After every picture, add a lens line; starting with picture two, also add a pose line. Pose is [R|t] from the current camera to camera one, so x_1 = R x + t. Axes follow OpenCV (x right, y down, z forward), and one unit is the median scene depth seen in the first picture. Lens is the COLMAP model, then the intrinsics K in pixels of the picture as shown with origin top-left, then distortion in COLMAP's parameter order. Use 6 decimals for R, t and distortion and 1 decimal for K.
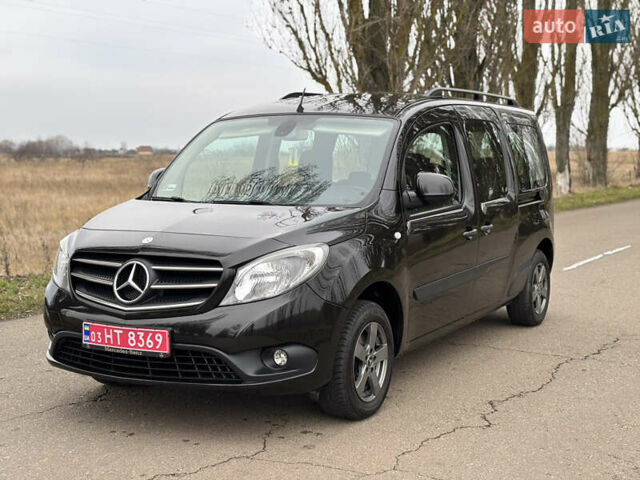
lens RADIAL K [[965.8, 0, 325.0], [0, 965.8, 245.6], [0, 0, 1]] dist [0.061187, 0.000000]
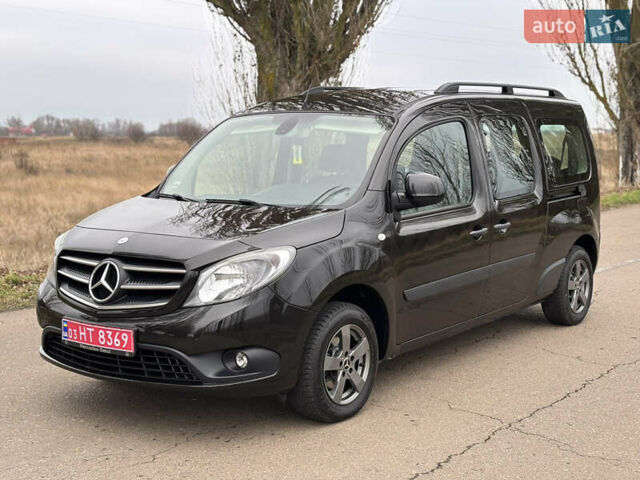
lens RADIAL K [[965.8, 0, 331.3], [0, 965.8, 236.7], [0, 0, 1]] dist [0.061187, 0.000000]
pose [[0.991937, 0.014332, -0.125915, 0.166948], [-0.012671, 0.999822, 0.013984, -0.027041], [0.126093, -0.012276, 0.991942, 0.014557]]
